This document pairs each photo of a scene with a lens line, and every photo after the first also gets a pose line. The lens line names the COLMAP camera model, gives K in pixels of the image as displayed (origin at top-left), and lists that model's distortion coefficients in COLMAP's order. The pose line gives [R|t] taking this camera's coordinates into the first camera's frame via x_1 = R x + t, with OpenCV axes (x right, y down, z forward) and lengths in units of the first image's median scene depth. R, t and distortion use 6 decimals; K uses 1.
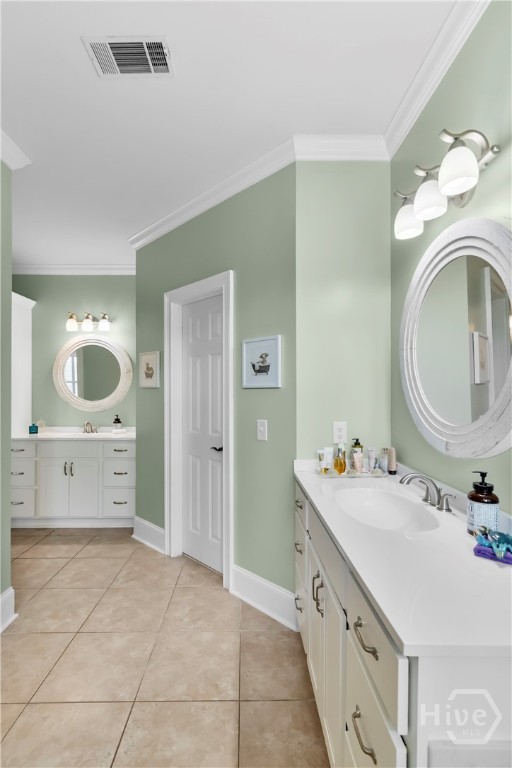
lens RADIAL K [[352.9, 0, 254.7], [0, 352.9, 387.1], [0, 0, 1]] dist [-0.004891, 0.003177]
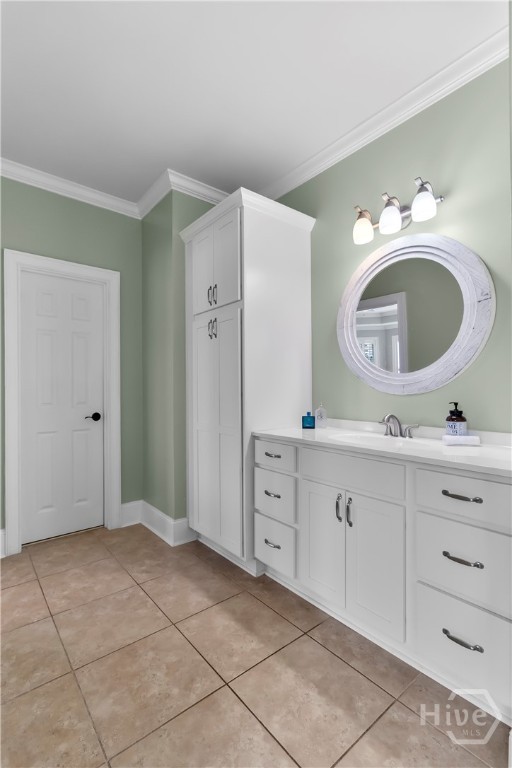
lens RADIAL K [[352.9, 0, 250.4], [0, 352.9, 390.2], [0, 0, 1]] dist [-0.004891, 0.003177]
pose [[0.606721, -0.001475, -0.794913, -0.199911], [0.011018, 0.999918, 0.006555, 0.059115], [0.794838, -0.012735, 0.606688, 0.540720]]
